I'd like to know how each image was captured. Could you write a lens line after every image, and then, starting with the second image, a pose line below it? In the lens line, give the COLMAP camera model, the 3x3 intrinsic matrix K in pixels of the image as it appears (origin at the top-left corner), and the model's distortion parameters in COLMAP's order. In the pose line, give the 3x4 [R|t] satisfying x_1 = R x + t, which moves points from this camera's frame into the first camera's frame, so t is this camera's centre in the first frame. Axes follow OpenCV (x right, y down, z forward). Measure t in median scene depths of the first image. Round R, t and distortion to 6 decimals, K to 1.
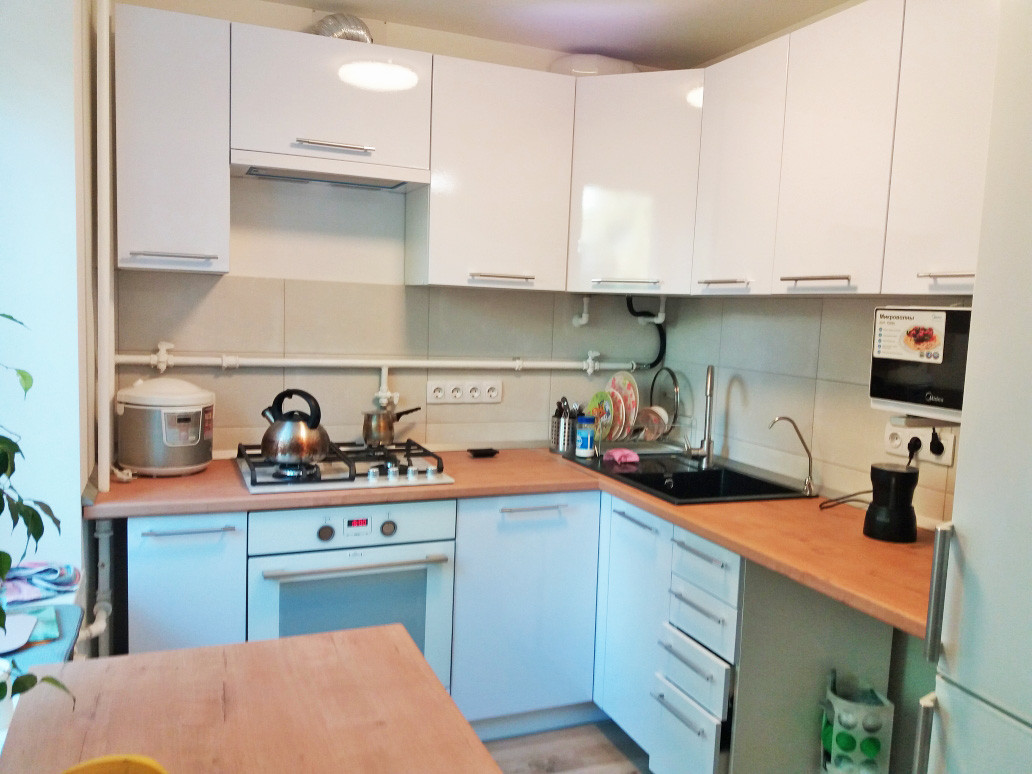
lens RADIAL K [[826.6, 0, 520.6], [0, 826.6, 384.5], [0, 0, 1]] dist [0.071738, -0.054002]
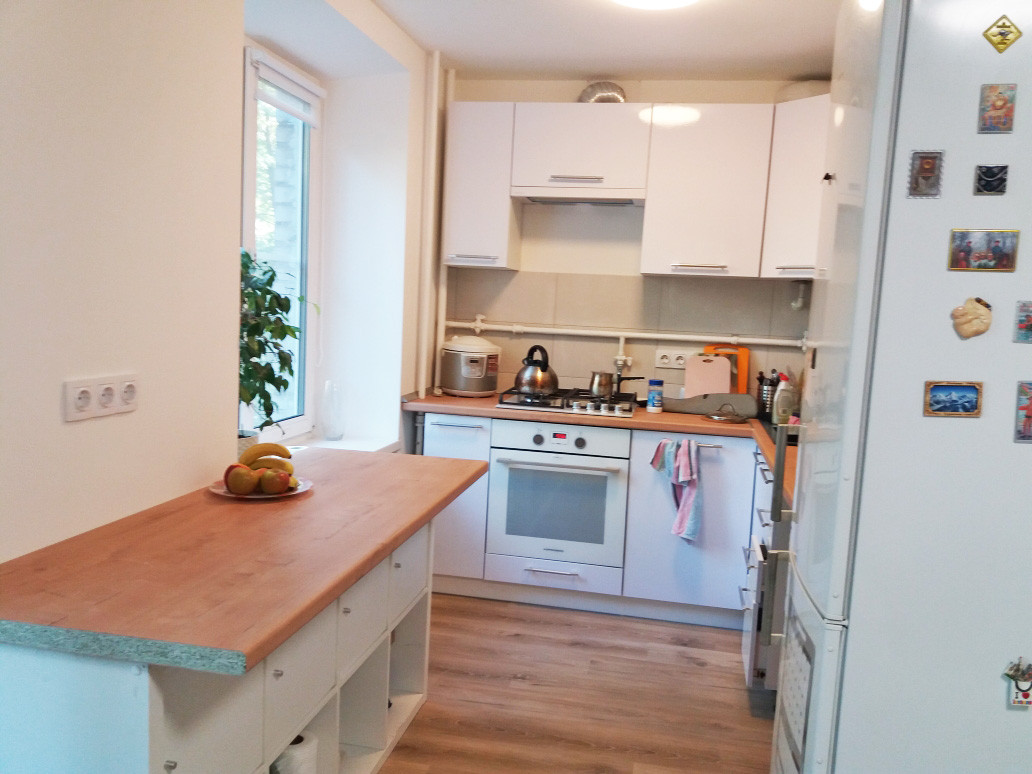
lens RADIAL K [[826.6, 0, 517.2], [0, 826.6, 386.3], [0, 0, 1]] dist [0.071738, -0.054002]
pose [[0.811906, 0.055378, -0.581156, 0.532247], [-0.070387, 0.997514, -0.003282, 0.082513], [0.579530, 0.043570, 0.813786, -0.206086]]
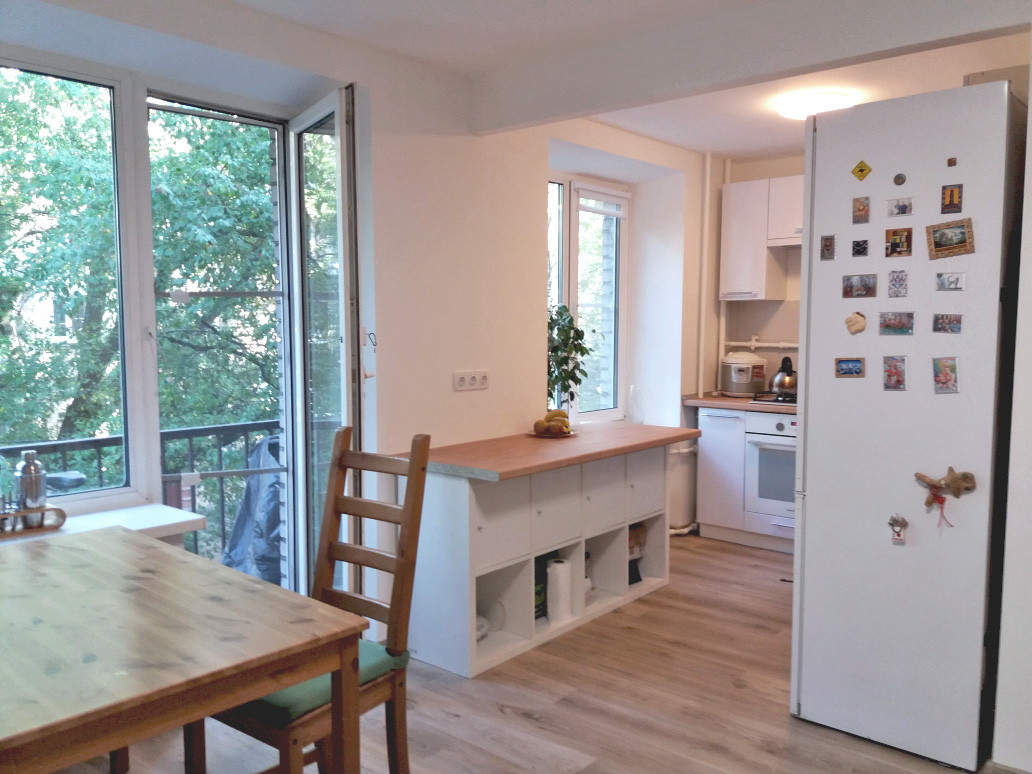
lens RADIAL K [[826.6, 0, 515.3], [0, 826.6, 389.1], [0, 0, 1]] dist [0.071738, -0.054002]
pose [[0.413614, 0.026245, -0.910074, 1.190155], [-0.068745, 0.997631, -0.002473, 0.124659], [0.907853, 0.063586, 0.414438, -0.368416]]
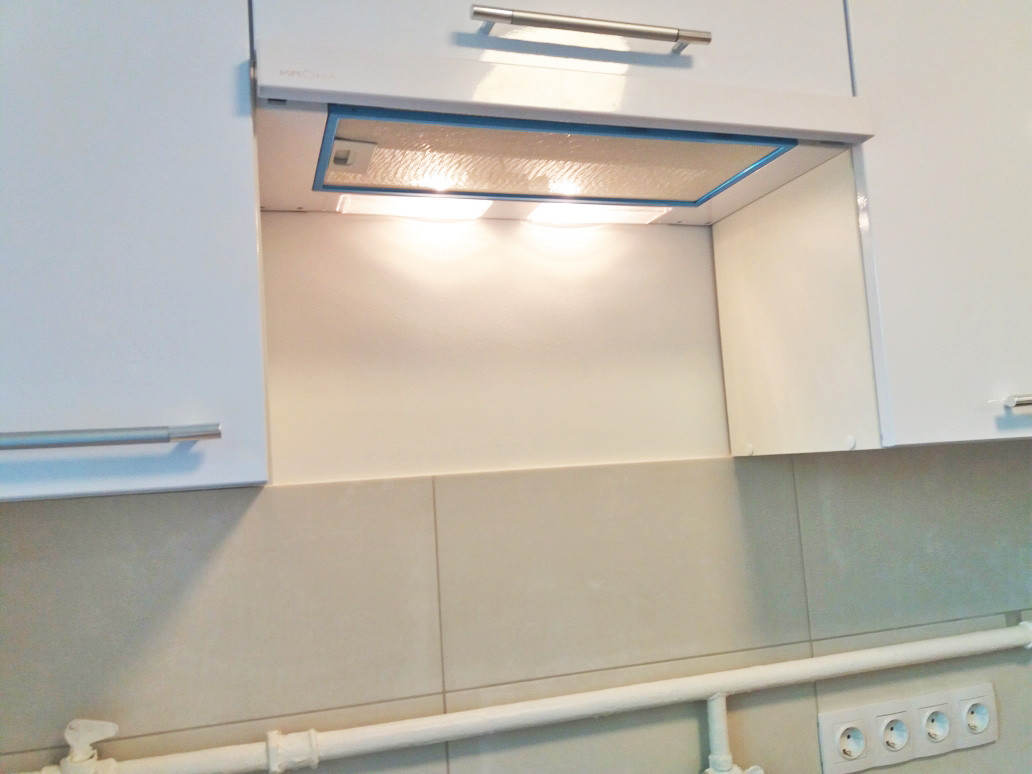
lens RADIAL K [[826.6, 0, 517.8], [0, 826.6, 389.7], [0, 0, 1]] dist [0.071738, -0.054002]
pose [[0.989842, -0.112971, -0.086316, -0.223043], [0.094519, 0.976429, -0.194043, -0.096050], [0.106202, 0.183913, 0.977188, 0.683925]]
